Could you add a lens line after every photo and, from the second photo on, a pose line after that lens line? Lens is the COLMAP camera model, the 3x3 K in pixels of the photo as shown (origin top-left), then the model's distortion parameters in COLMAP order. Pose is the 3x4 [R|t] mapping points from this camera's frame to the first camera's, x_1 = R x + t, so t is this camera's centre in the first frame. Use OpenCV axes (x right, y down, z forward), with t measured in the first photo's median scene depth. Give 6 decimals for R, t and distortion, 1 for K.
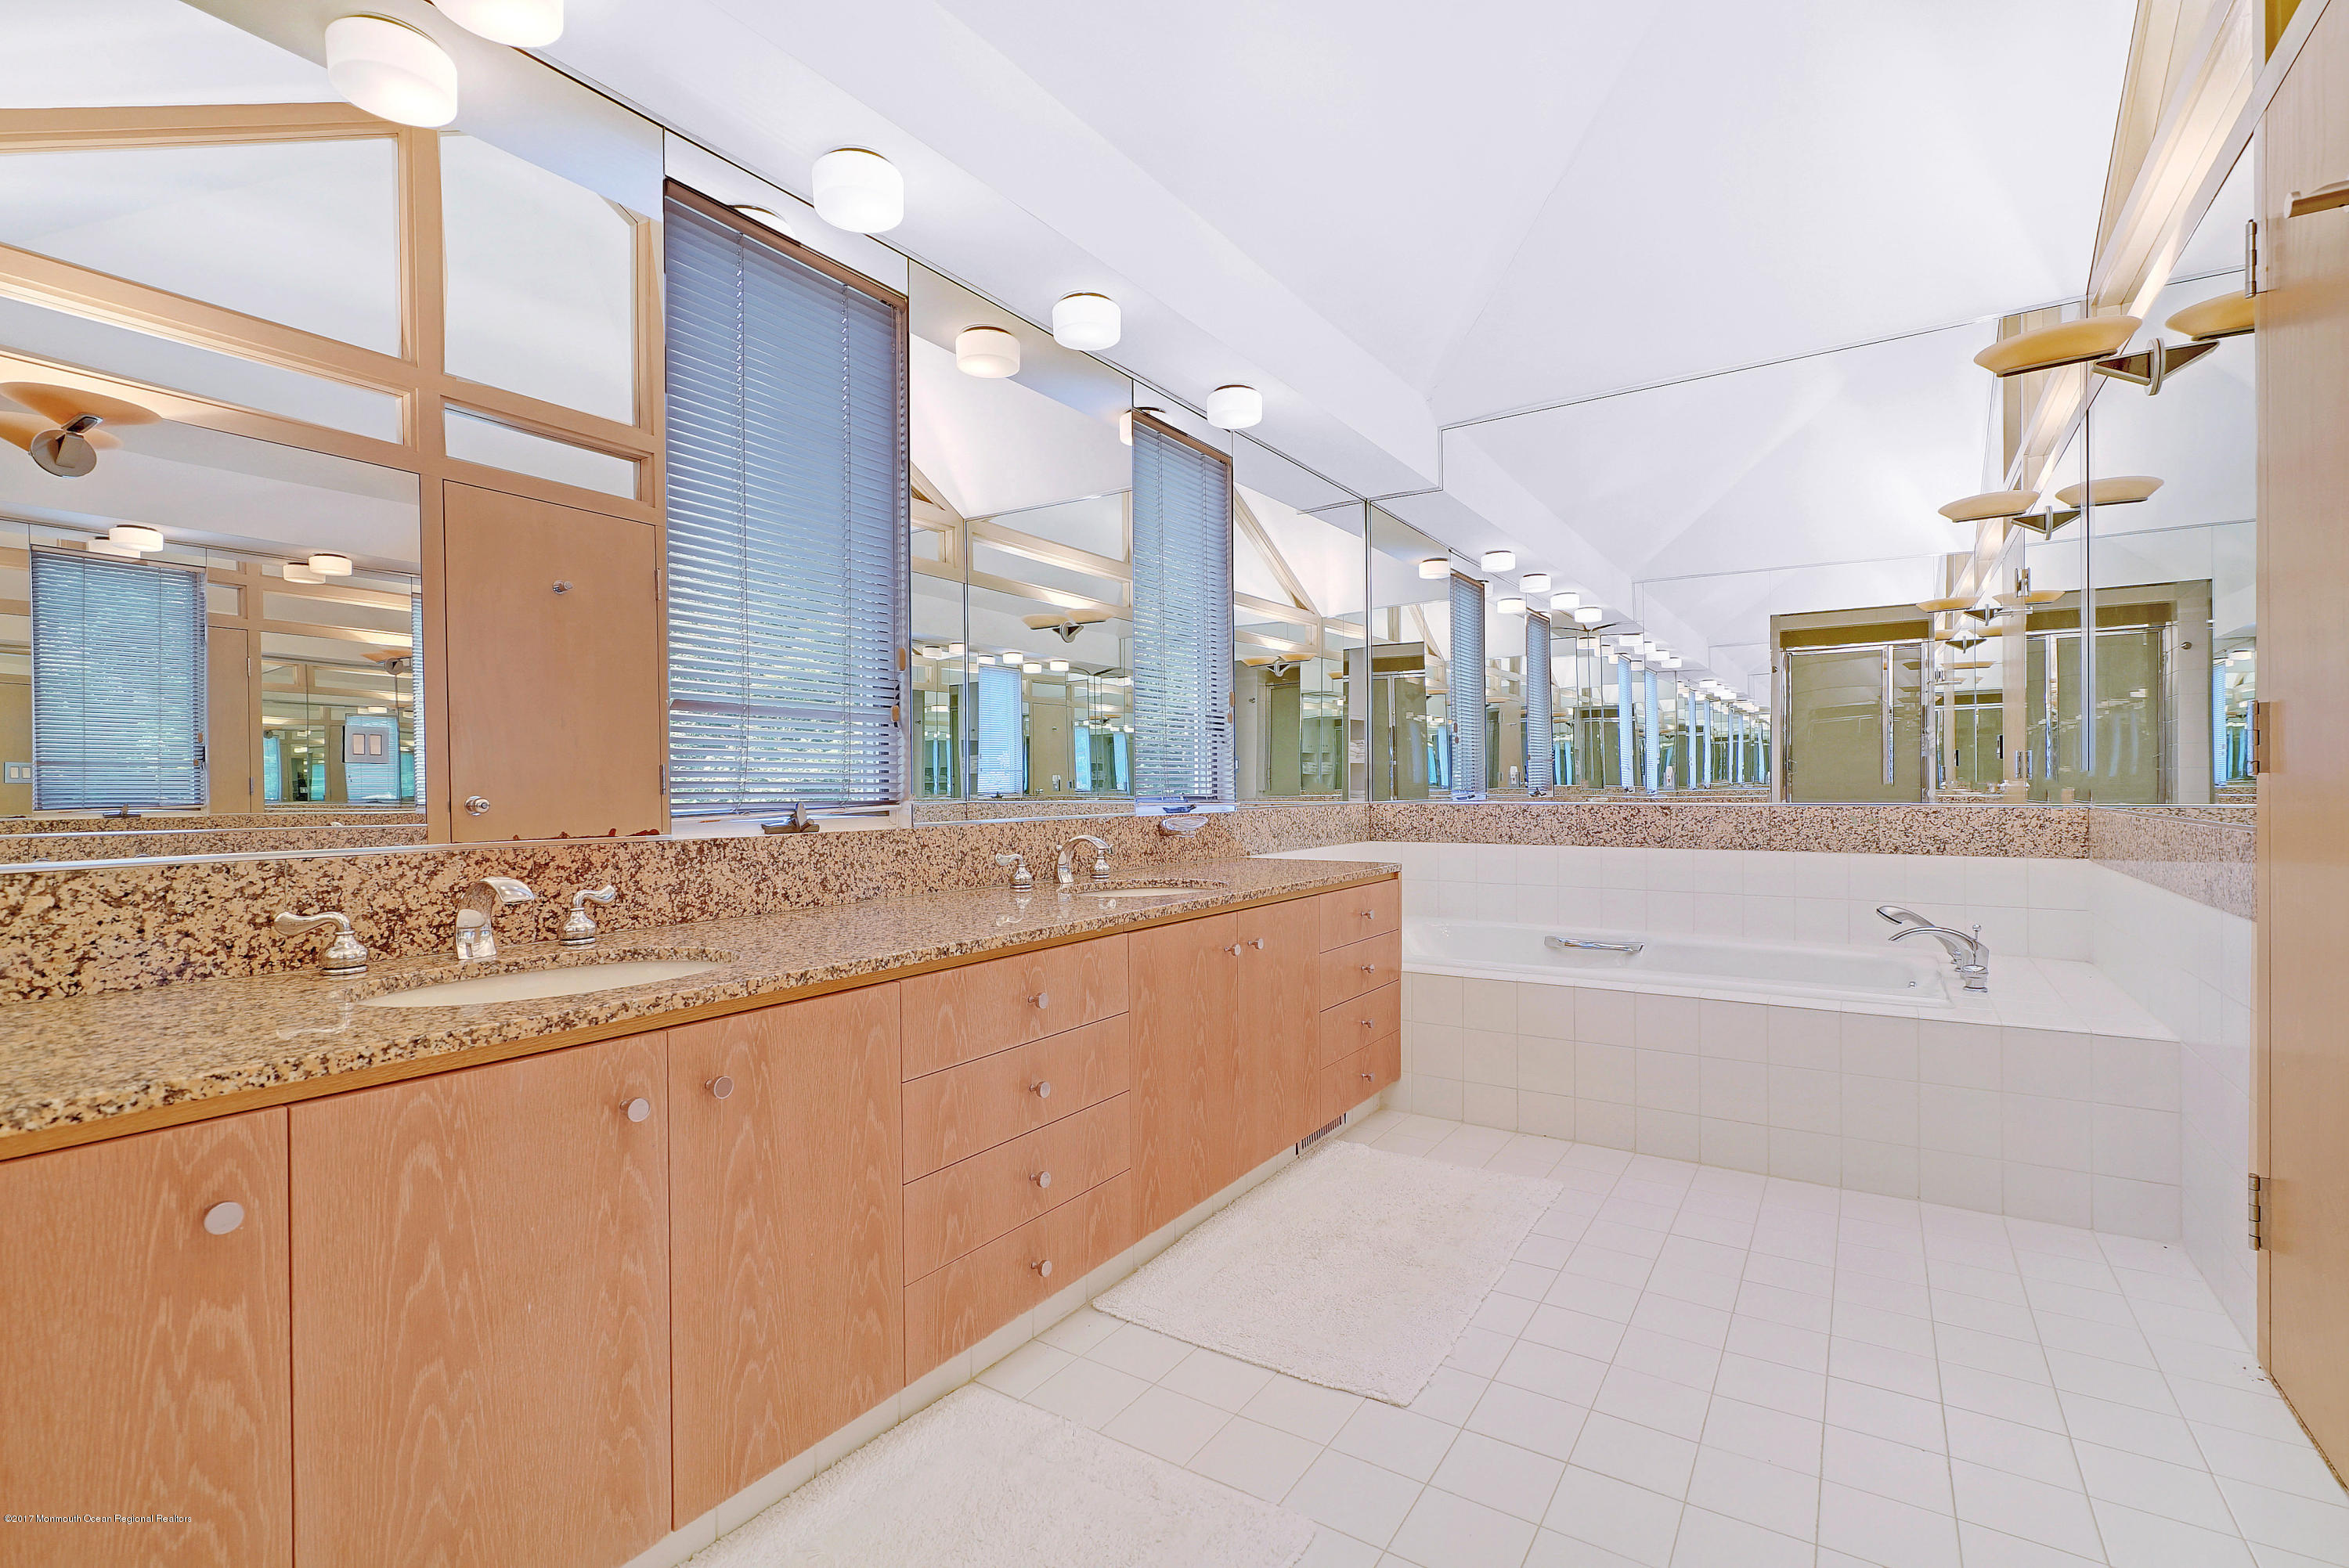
lens RADIAL K [[1071.9, 0, 1149.7], [0, 1071.9, 793.1], [0, 0, 1]] dist [0.001738, 0.001158]
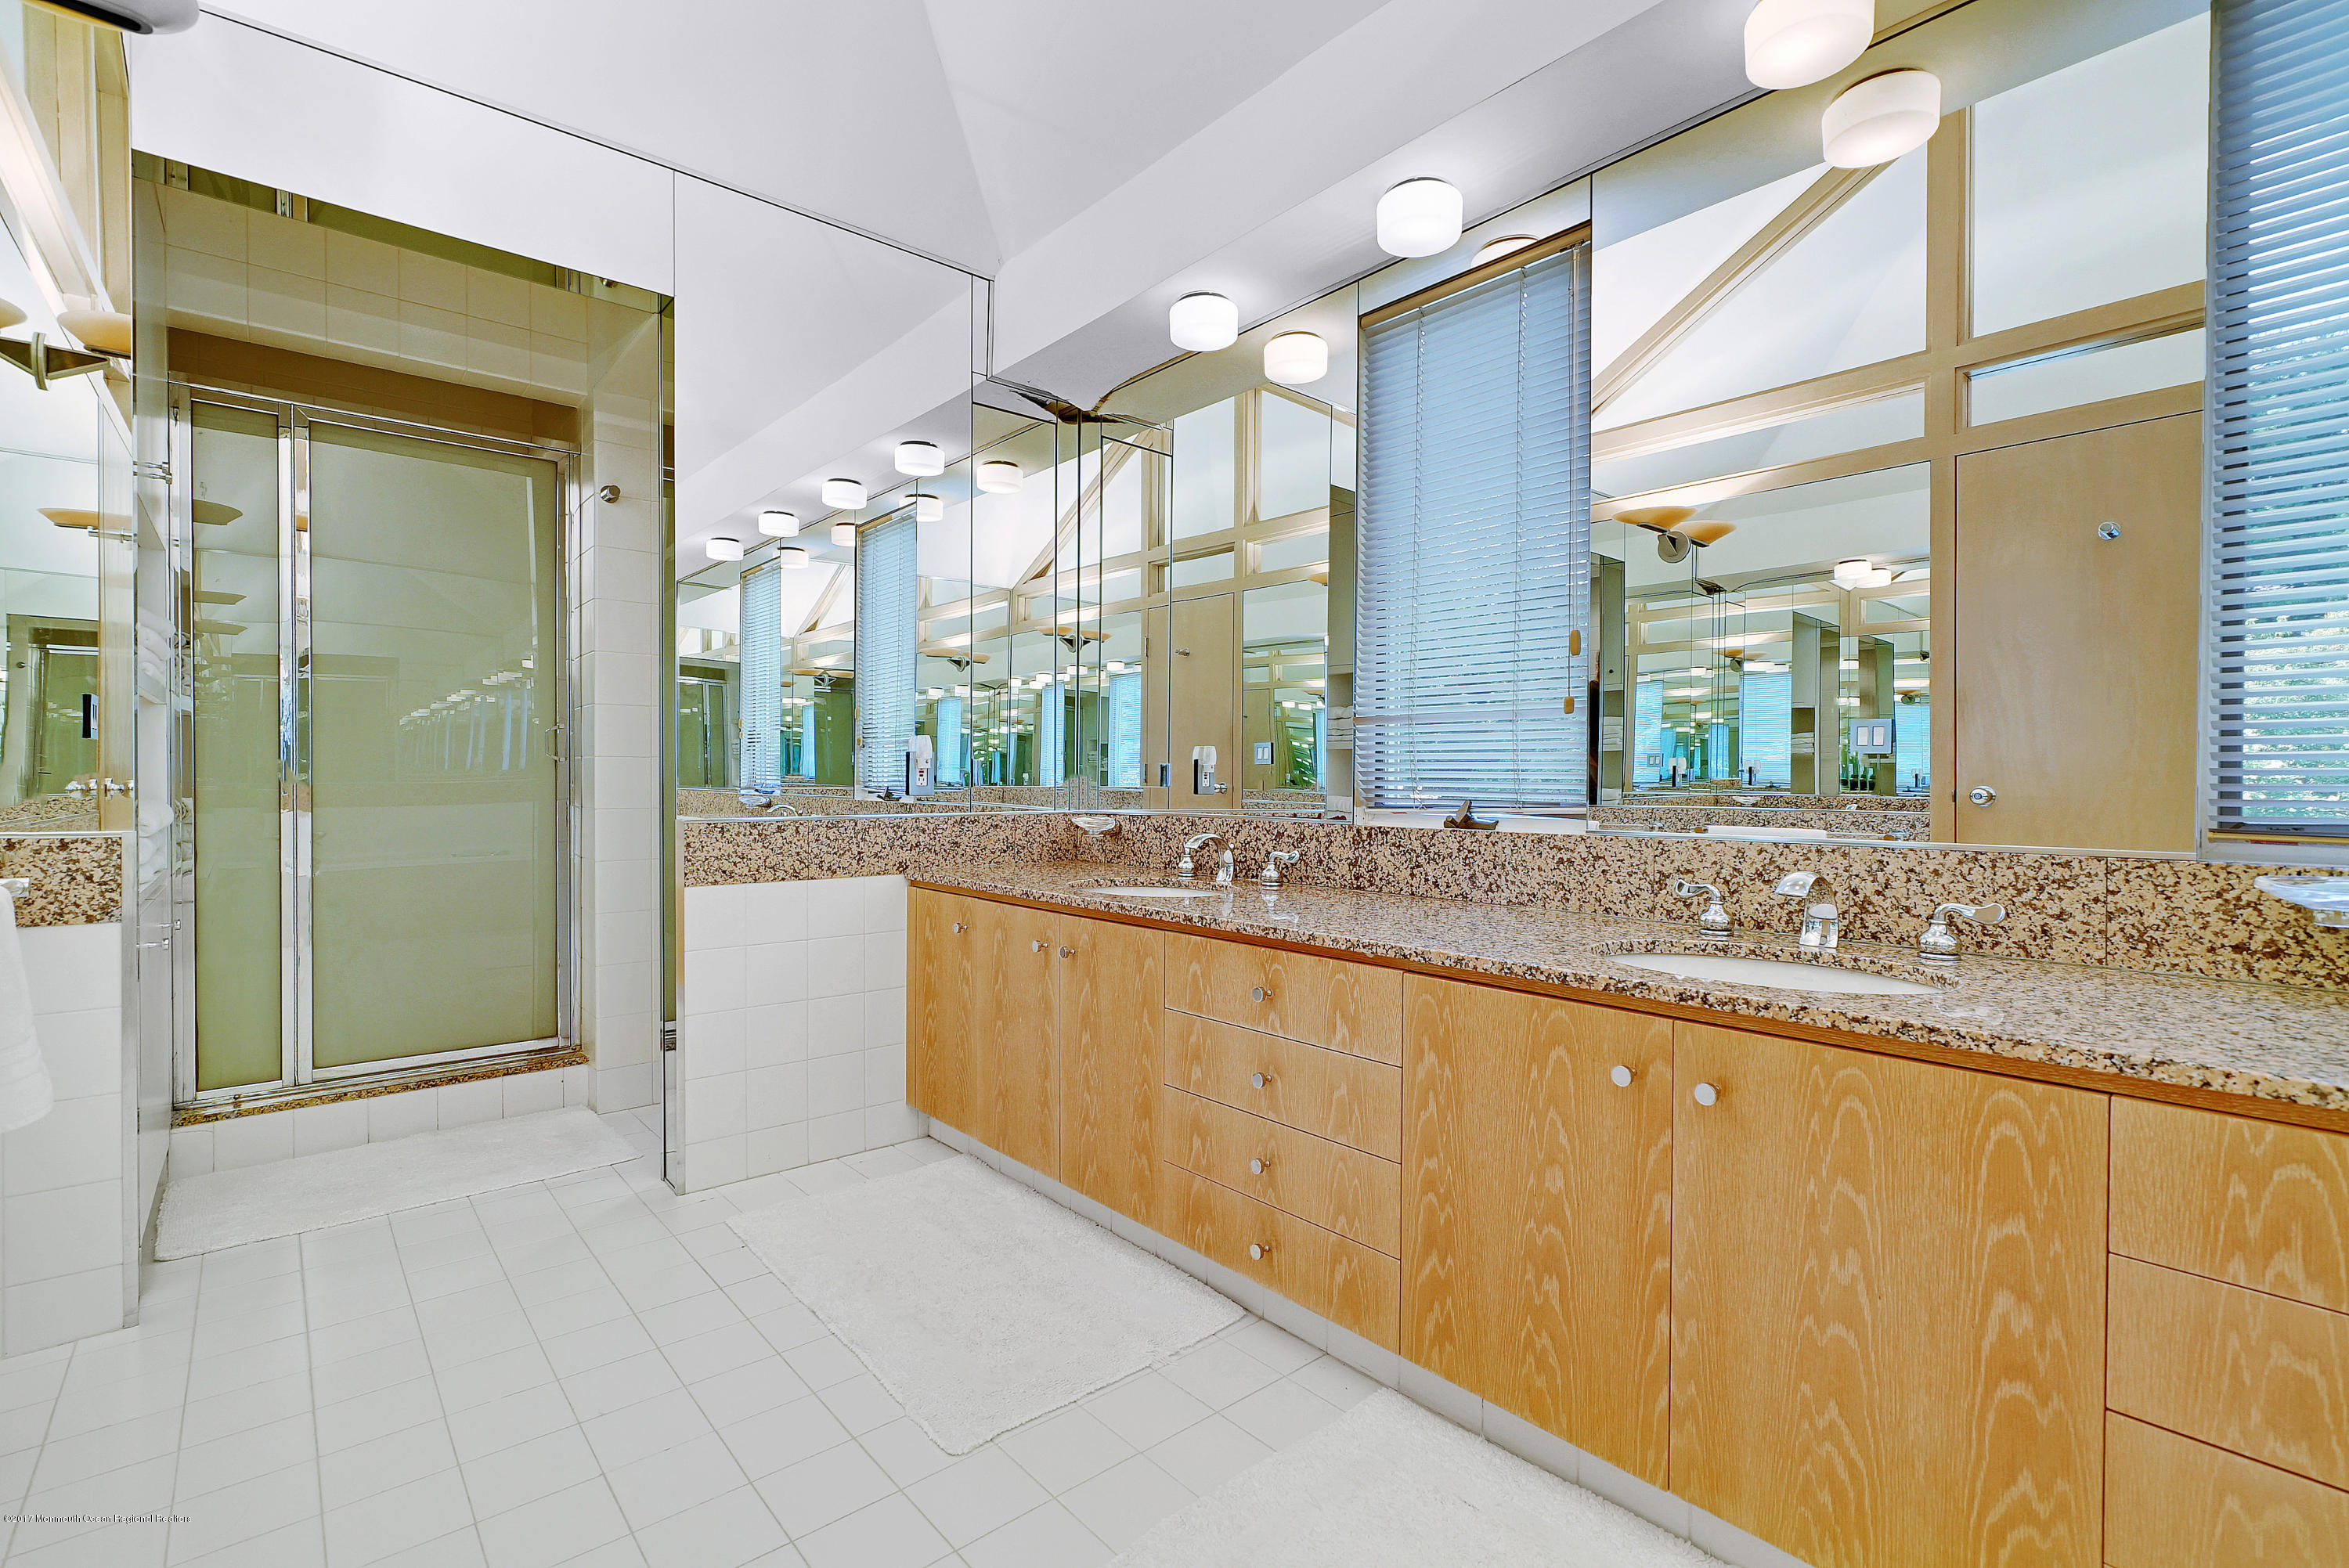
lens RADIAL K [[1071.9, 0, 1150.0], [0, 1071.9, 779.0], [0, 0, 1]] dist [0.001738, 0.001158]
pose [[-0.281118, 0.009446, -0.959627, 0.800520], [-0.005233, 0.999922, 0.011375, -0.023270], [0.959659, 0.008220, -0.281046, 1.026768]]
